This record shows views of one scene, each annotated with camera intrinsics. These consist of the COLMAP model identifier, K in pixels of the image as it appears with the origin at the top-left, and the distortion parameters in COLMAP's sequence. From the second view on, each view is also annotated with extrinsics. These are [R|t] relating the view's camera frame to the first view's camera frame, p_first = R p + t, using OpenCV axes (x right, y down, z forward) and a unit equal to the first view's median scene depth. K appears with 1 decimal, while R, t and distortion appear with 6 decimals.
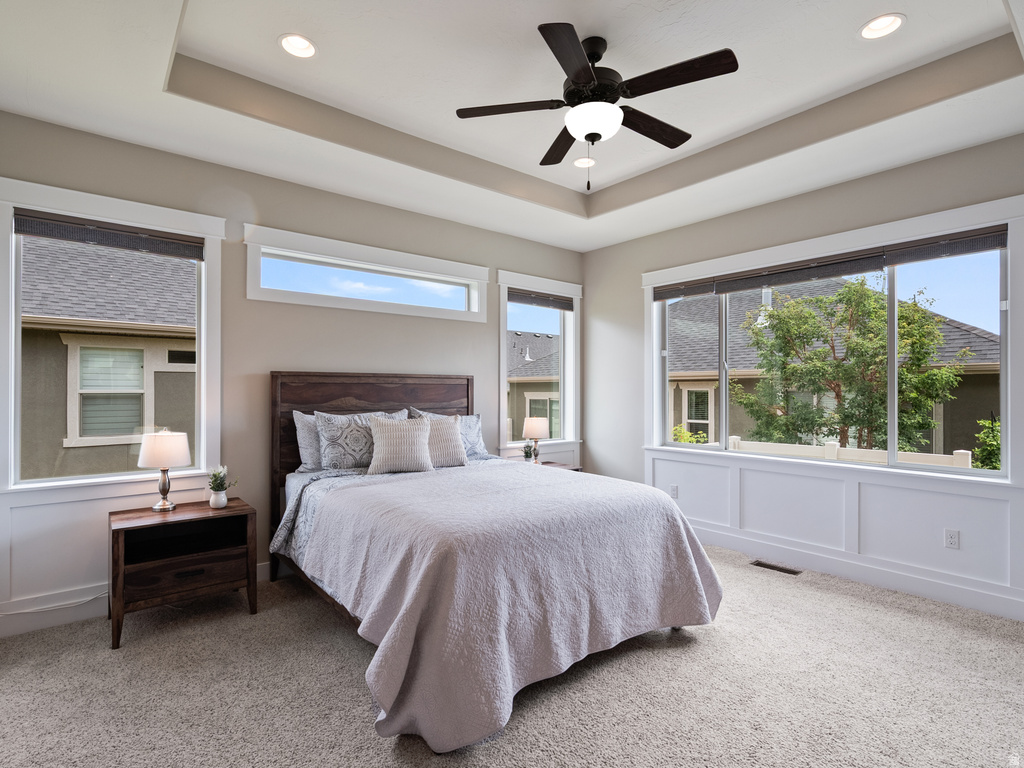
lens RADIAL K [[520.8, 0, 506.2], [0, 520.8, 392.6], [0, 0, 1]] dist [-0.002099, 0.003421]
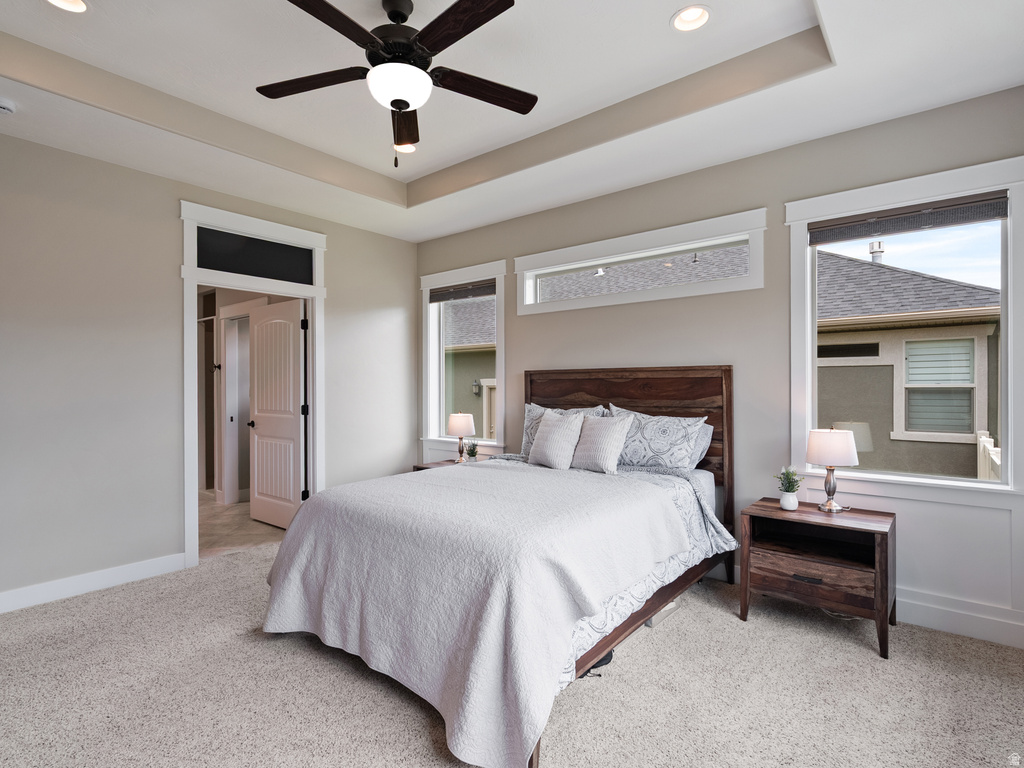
lens RADIAL K [[520.8, 0, 494.1], [0, 520.8, 380.3], [0, 0, 1]] dist [-0.002099, 0.003421]
pose [[0.196964, -0.011409, -0.980344, 0.673271], [-0.001075, 0.999929, -0.011853, -0.002601], [0.980410, 0.003389, 0.196938, 0.605345]]
